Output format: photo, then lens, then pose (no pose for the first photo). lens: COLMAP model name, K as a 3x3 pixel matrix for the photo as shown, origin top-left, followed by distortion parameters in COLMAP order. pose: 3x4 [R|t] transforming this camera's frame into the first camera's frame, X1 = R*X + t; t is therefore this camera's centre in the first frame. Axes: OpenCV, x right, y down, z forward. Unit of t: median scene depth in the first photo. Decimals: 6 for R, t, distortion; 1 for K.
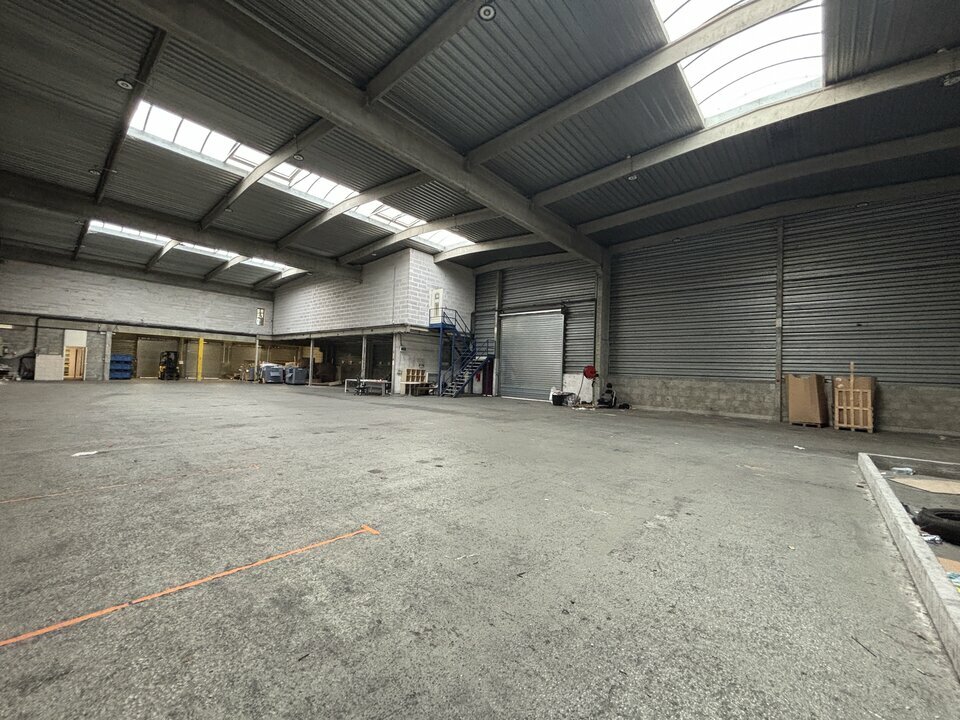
lens RADIAL K [[385.5, 0, 478.2], [0, 385.5, 360.5], [0, 0, 1]] dist [0.003459, 0.000352]
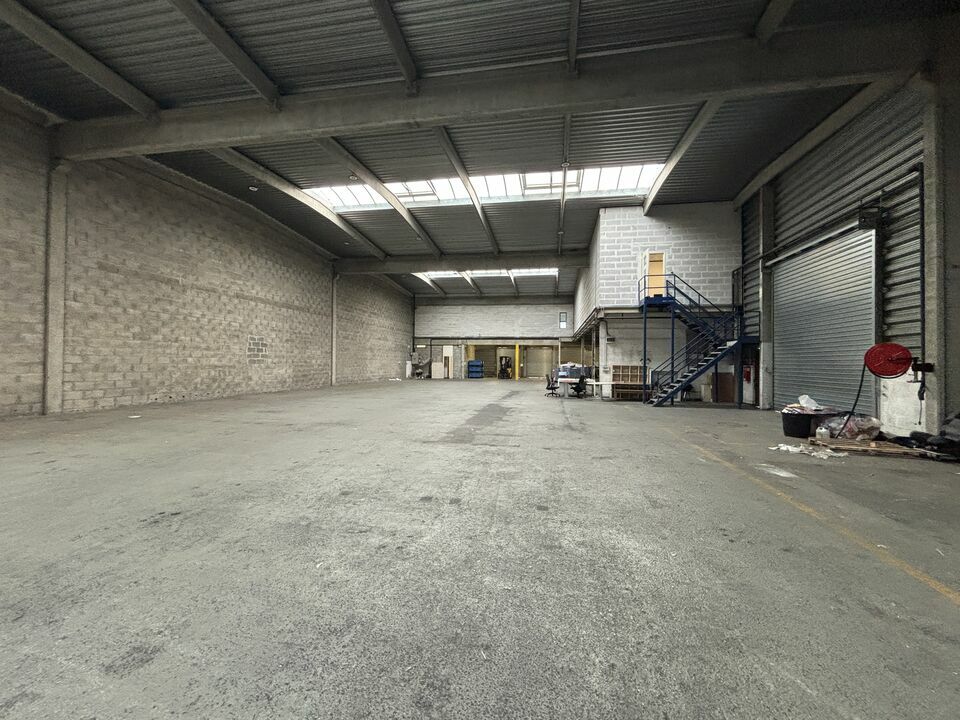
lens RADIAL K [[385.5, 0, 490.5], [0, 385.5, 343.4], [0, 0, 1]] dist [0.003459, 0.000352]
pose [[0.526259, -0.076060, -0.846916, 0.321775], [0.034408, 0.997081, -0.068165, 0.021401], [0.849628, 0.006732, 0.527340, 0.374204]]
